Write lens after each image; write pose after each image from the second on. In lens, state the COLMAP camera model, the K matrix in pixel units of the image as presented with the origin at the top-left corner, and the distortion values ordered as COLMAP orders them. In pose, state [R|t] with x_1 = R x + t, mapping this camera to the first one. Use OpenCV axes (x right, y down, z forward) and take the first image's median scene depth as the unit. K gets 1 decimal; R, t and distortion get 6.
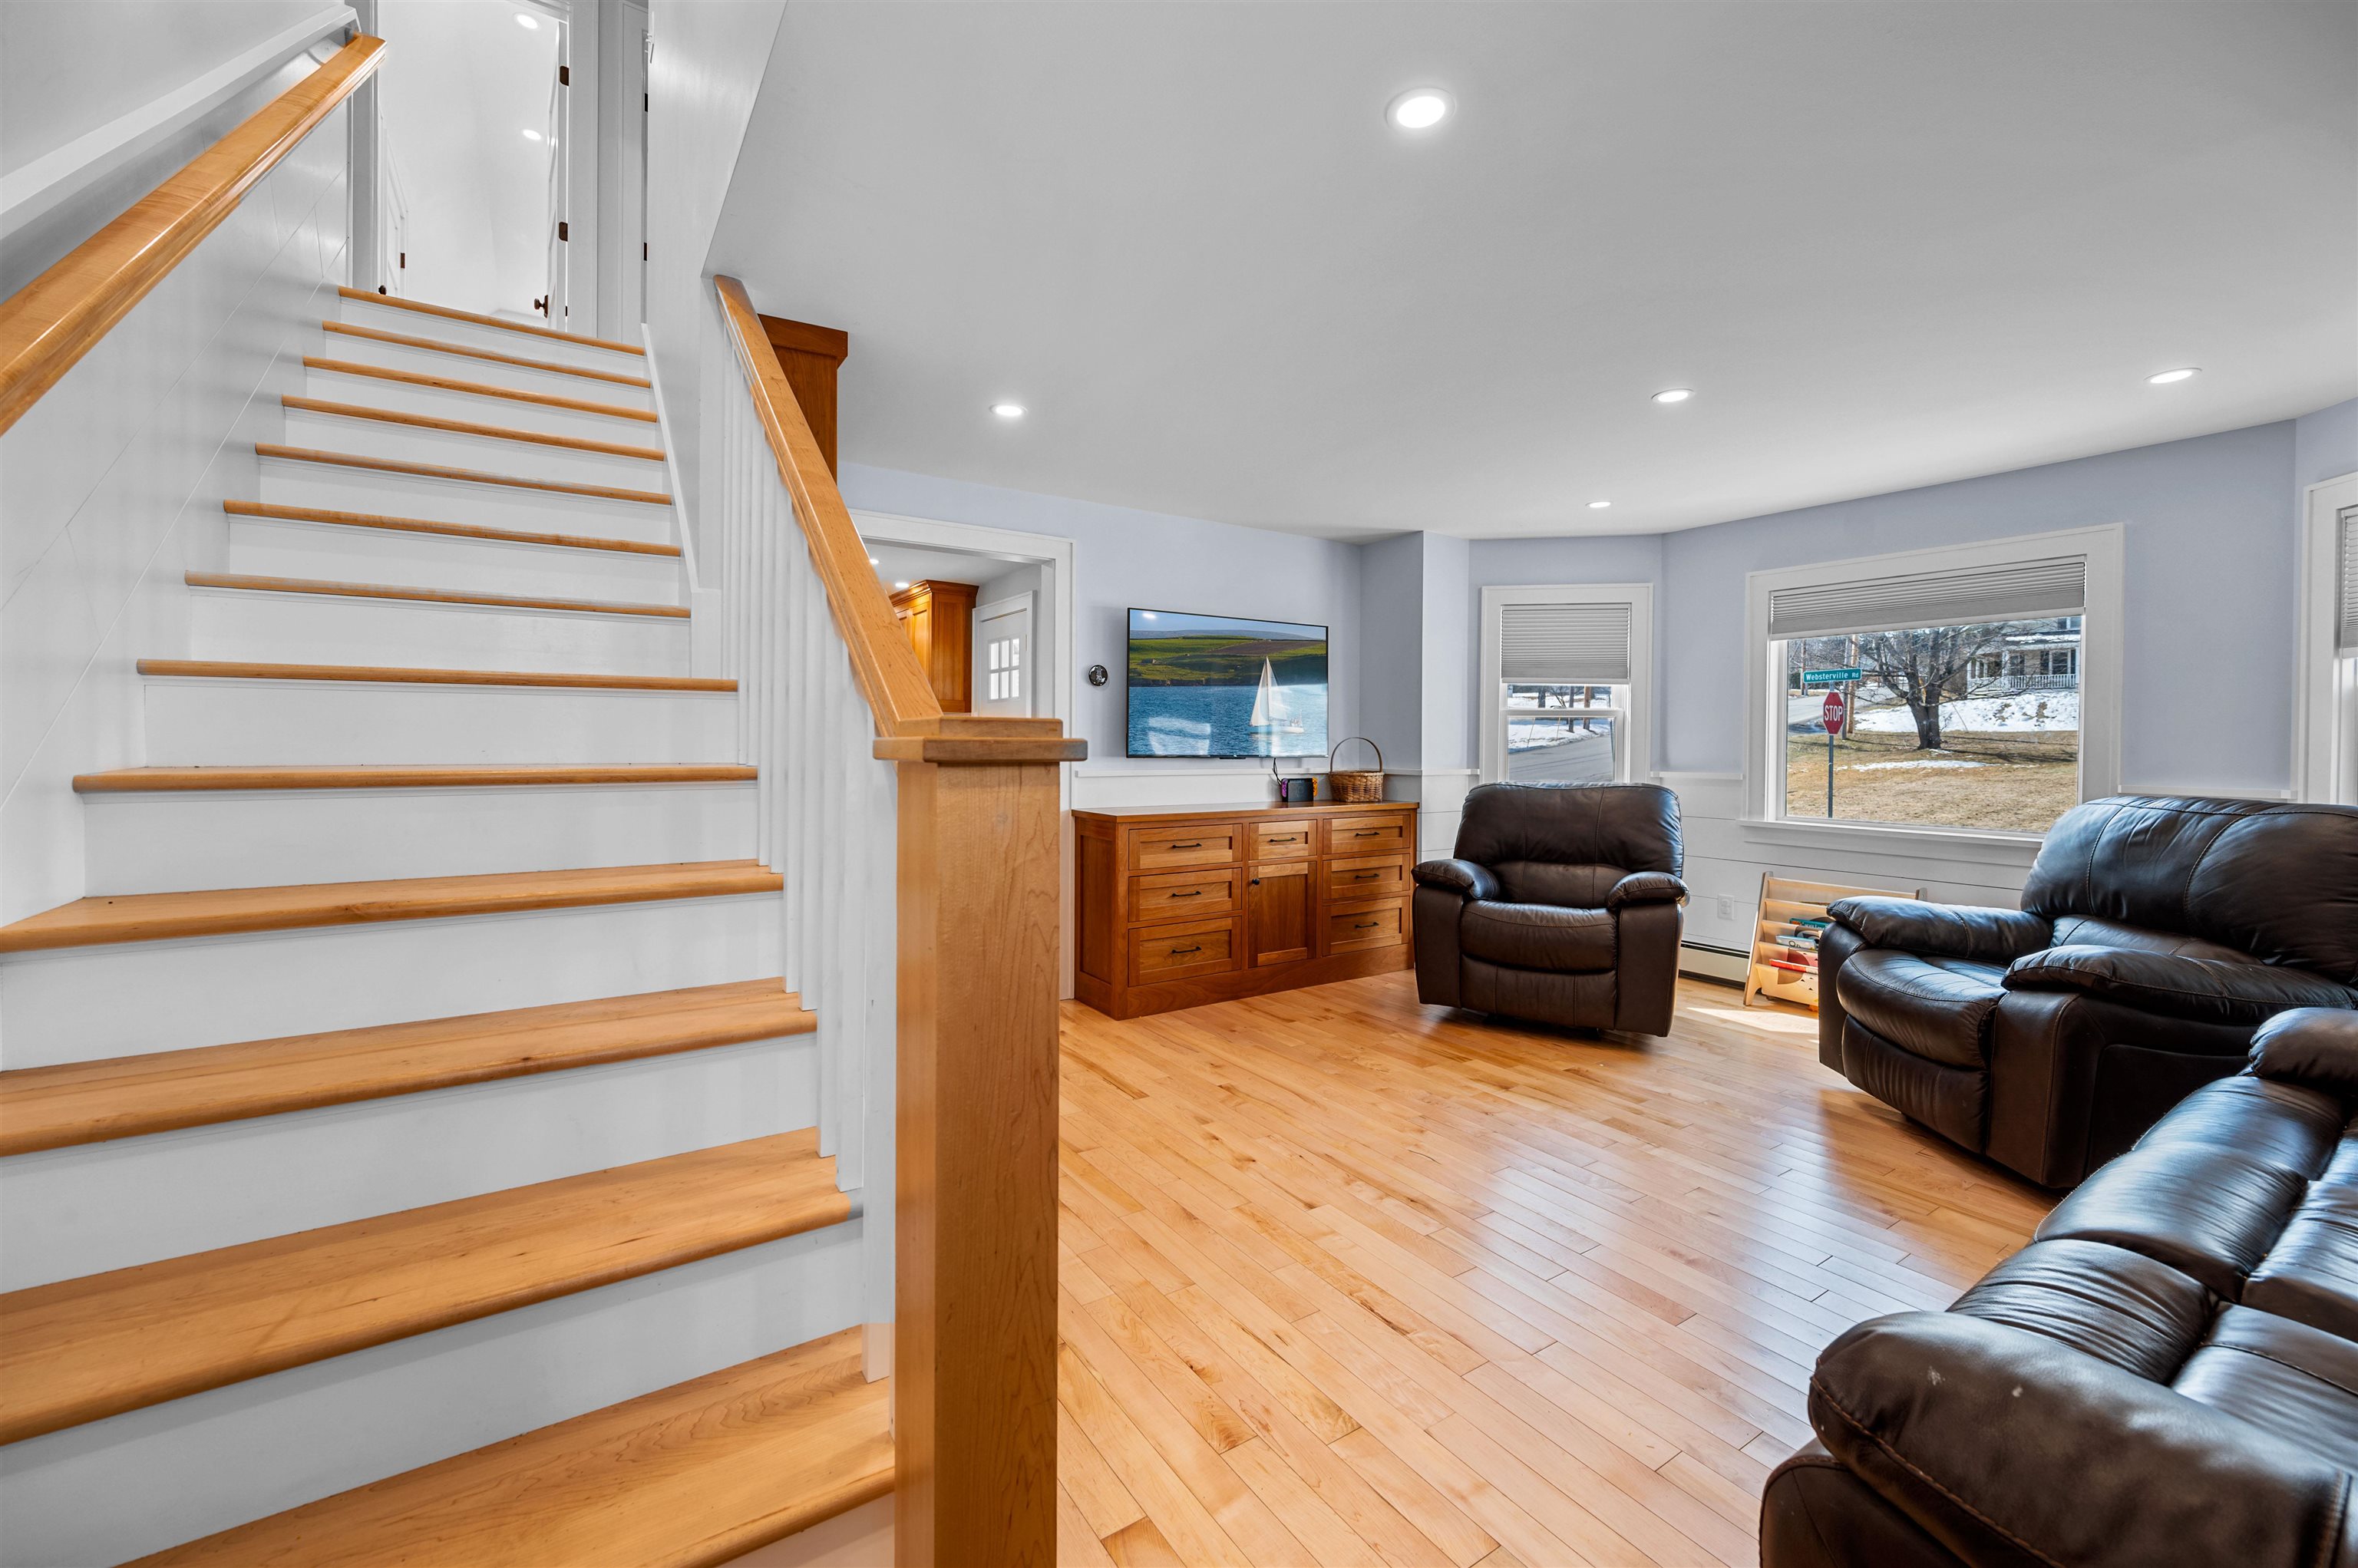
lens RADIAL K [[929.2, 0, 1161.7], [0, 929.2, 755.3], [0, 0, 1]] dist [-0.001963, 0.000150]
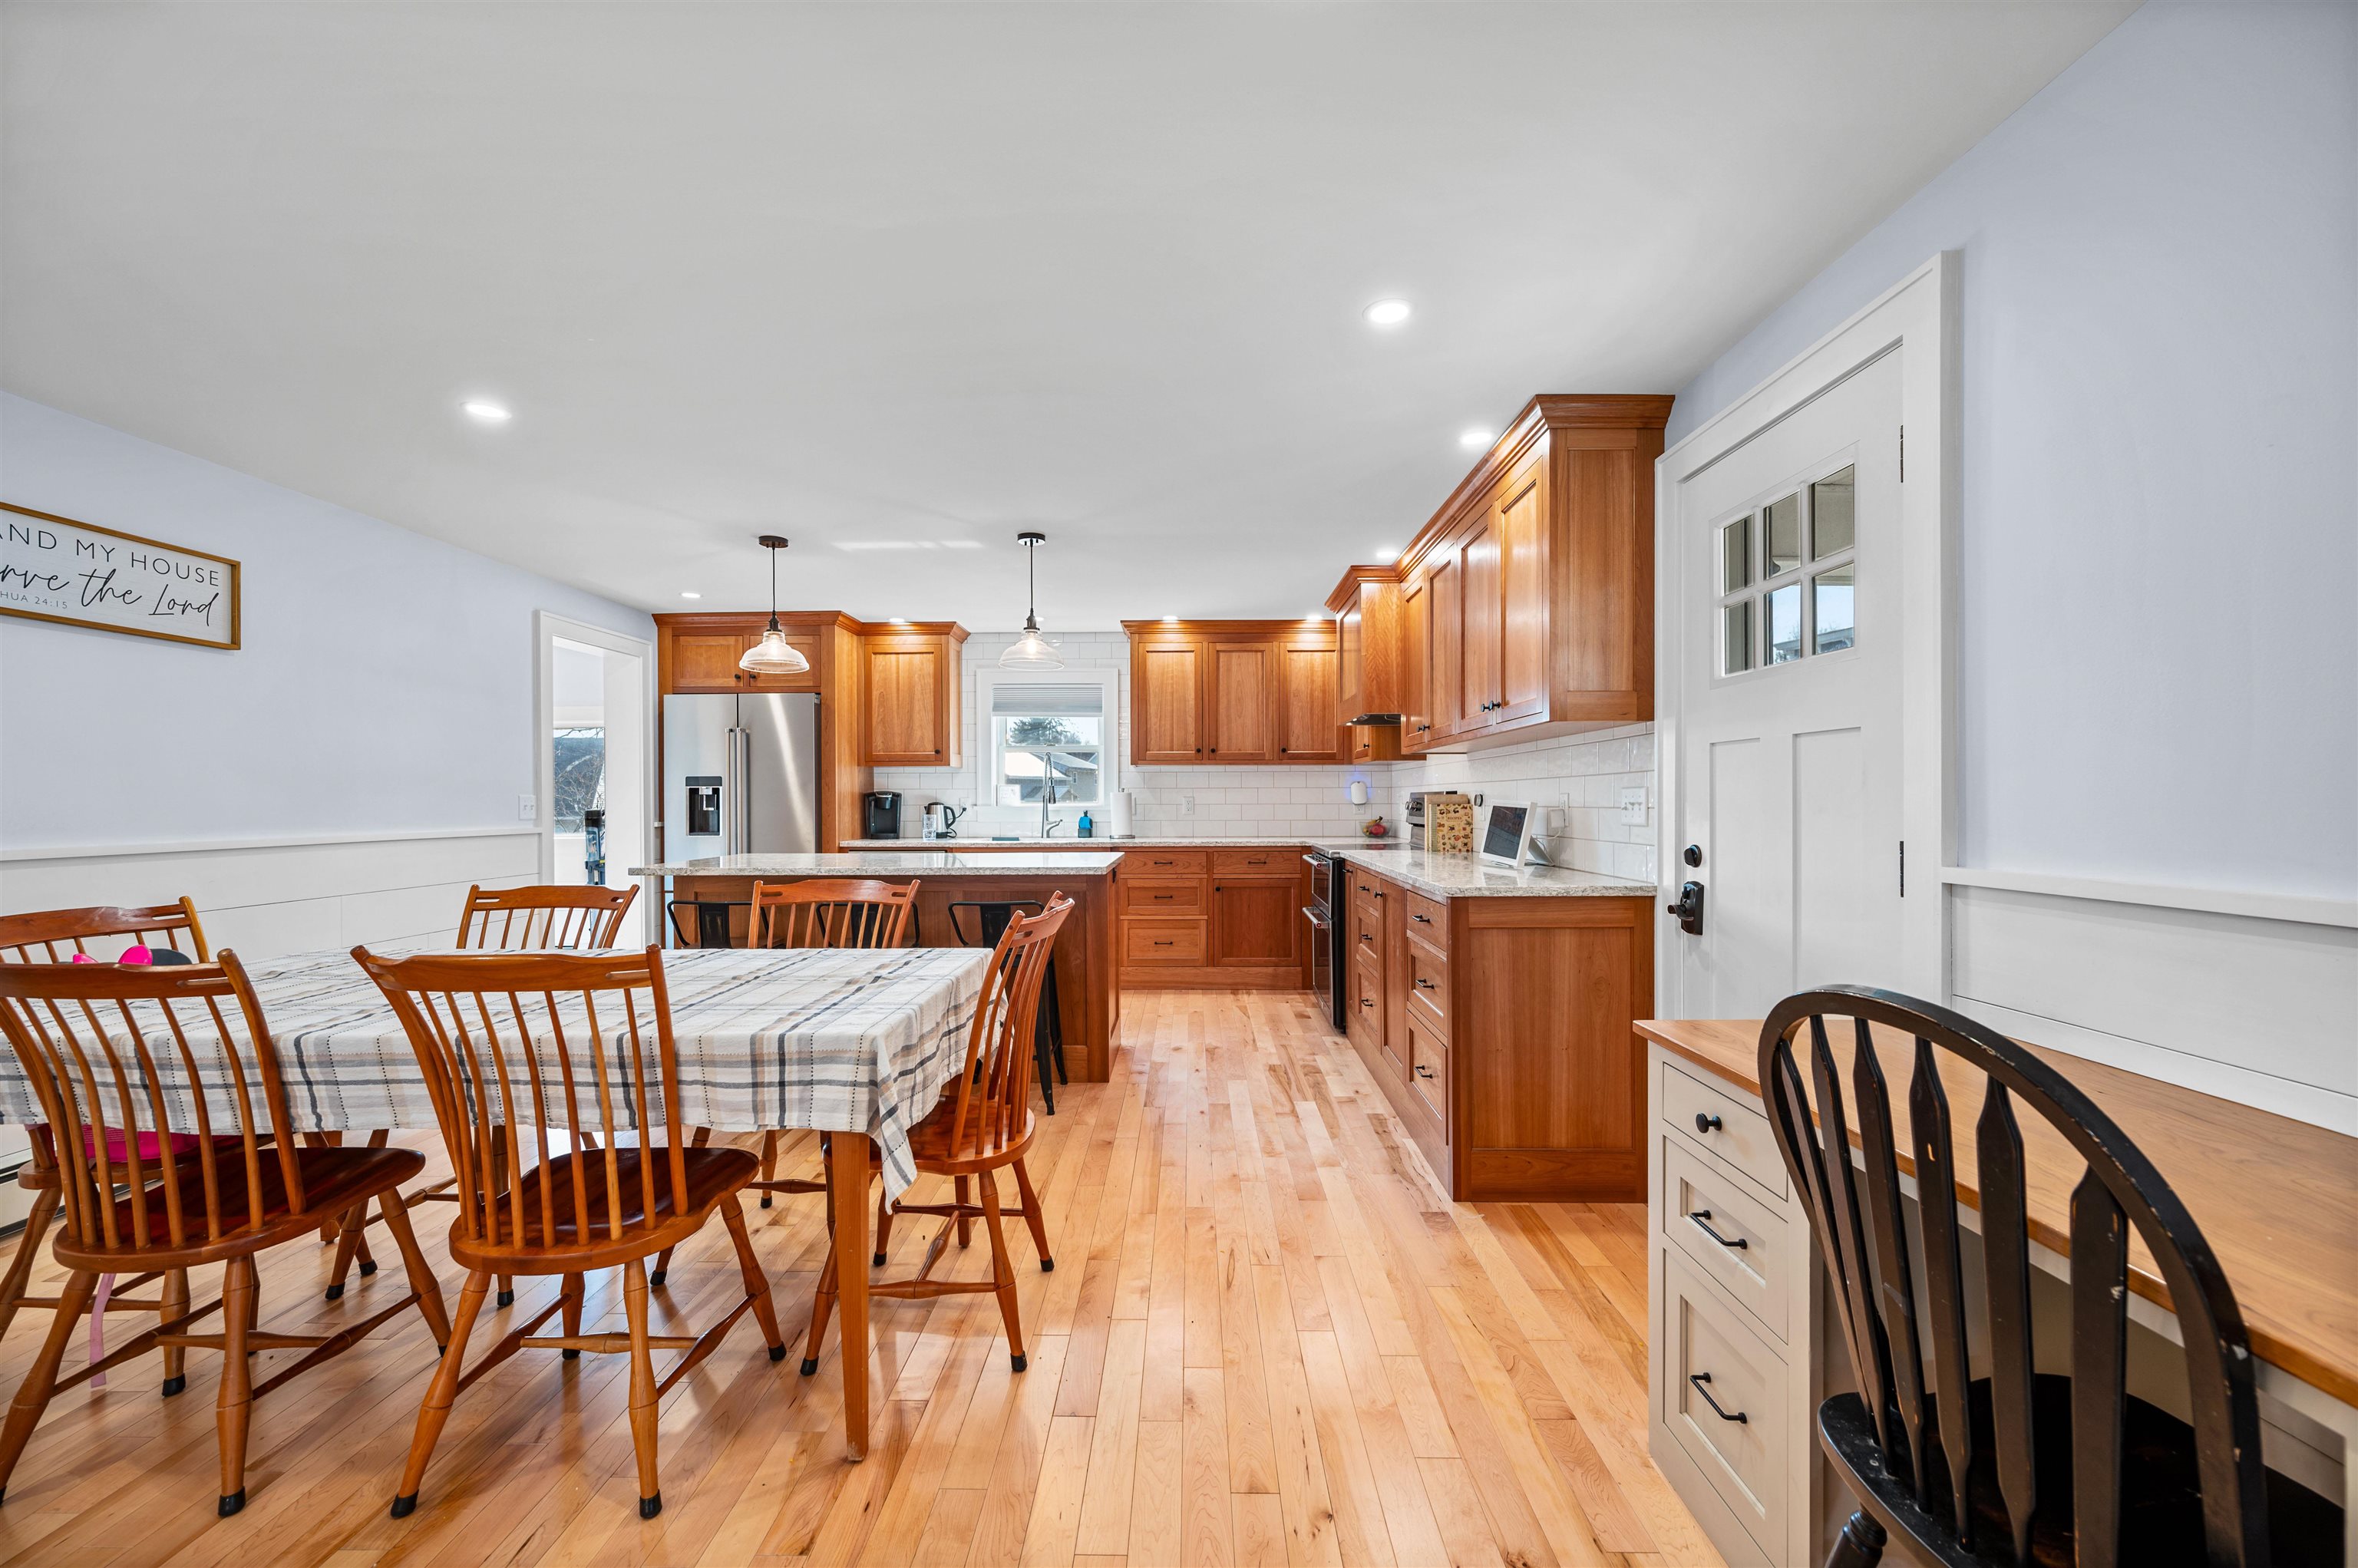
lens RADIAL K [[929.2, 0, 1160.4], [0, 929.2, 801.2], [0, 0, 1]] dist [-0.001963, 0.000150]
pose [[0.825591, -0.005899, -0.564238, -0.276906], [0.000536, 0.999953, -0.009670, -0.013733], [0.564268, 0.007681, 0.825556, 0.991196]]
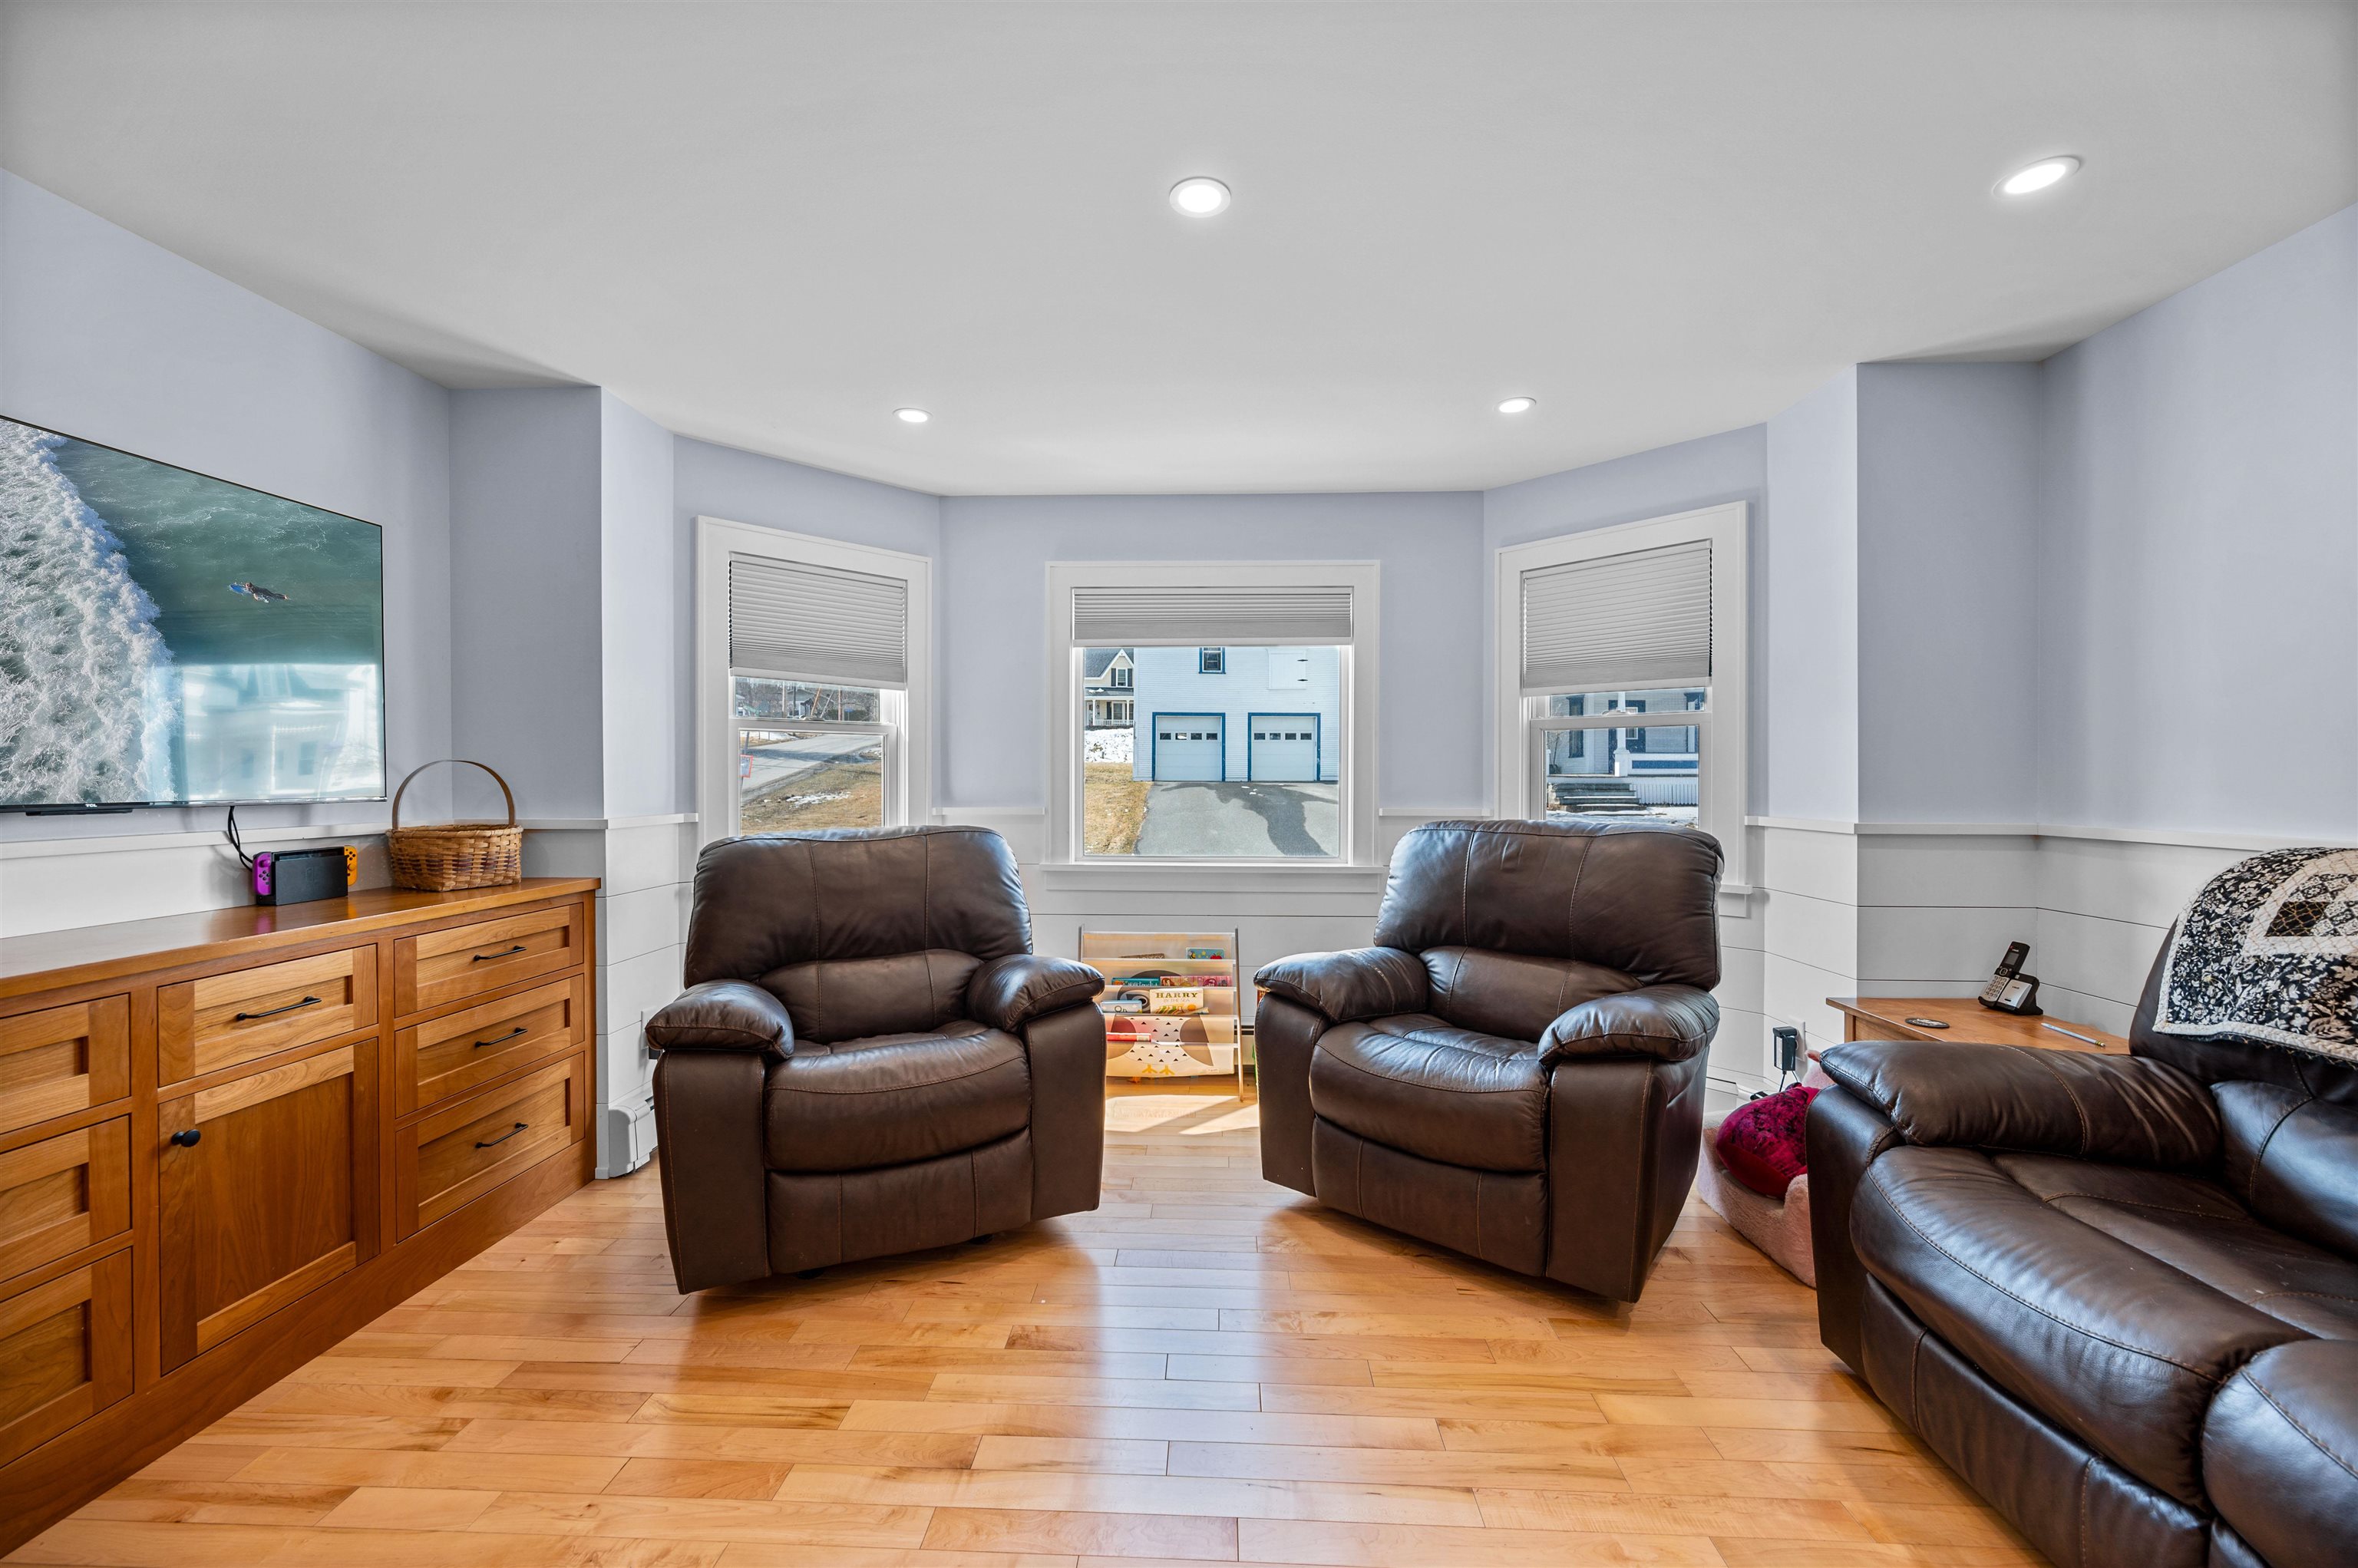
lens RADIAL K [[929.2, 0, 1178.7], [0, 929.2, 785.0], [0, 0, 1]] dist [-0.001963, 0.000150]
pose [[0.574156, -0.014668, 0.818615, 0.029880], [0.013036, 0.999877, 0.008773, -0.006188], [-0.818642, 0.005634, 0.574276, 0.507285]]
